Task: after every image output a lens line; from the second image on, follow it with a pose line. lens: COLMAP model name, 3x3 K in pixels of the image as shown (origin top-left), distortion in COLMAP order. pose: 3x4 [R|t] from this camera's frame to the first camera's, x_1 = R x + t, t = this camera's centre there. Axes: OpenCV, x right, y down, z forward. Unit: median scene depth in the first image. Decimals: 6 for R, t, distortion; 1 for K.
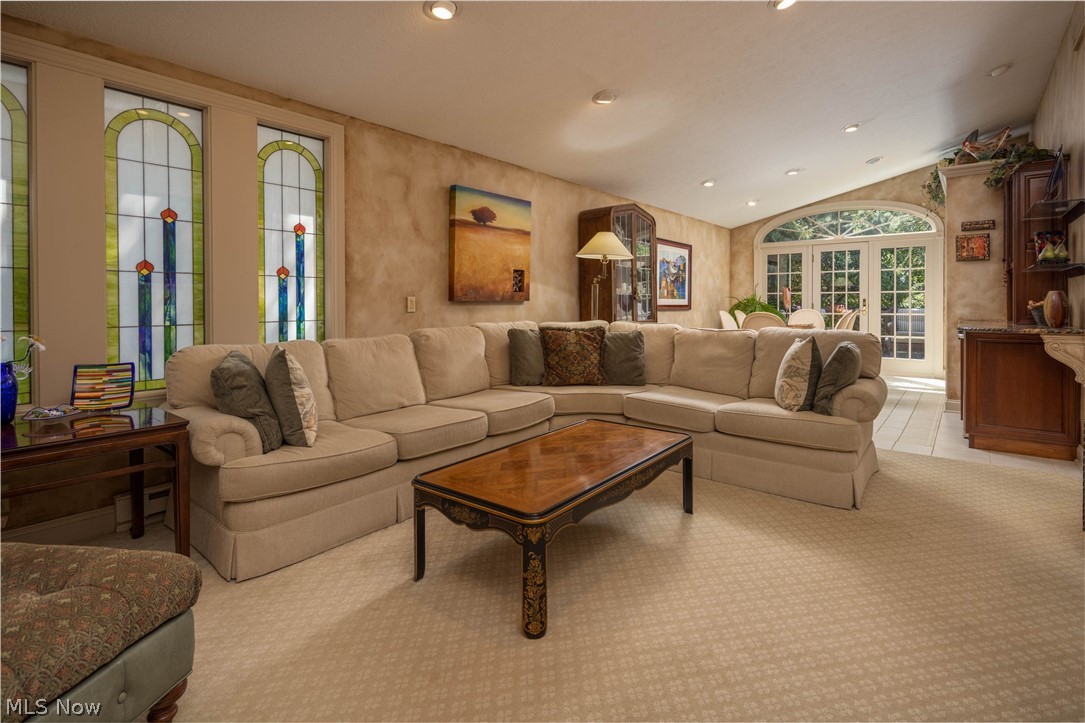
lens RADIAL K [[514.5, 0, 542.1], [0, 514.5, 306.4], [0, 0, 1]] dist [0.001415, 0.000133]
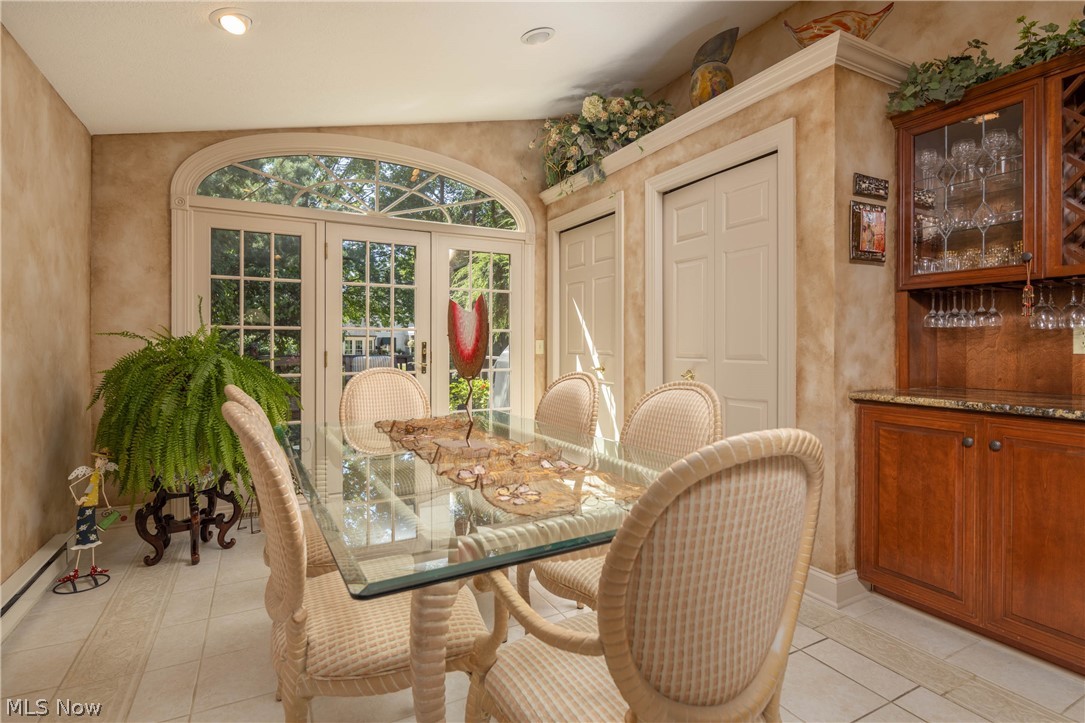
lens RADIAL K [[529.5, 0, 540.5], [0, 529.5, 345.3], [0, 0, 1]] dist [-0.001112, -0.000351]
pose [[0.385982, 0.002987, 0.922502, 0.167793], [0.004517, 0.999977, -0.005128, -0.007821], [-0.922495, 0.006147, 0.385959, 0.627011]]
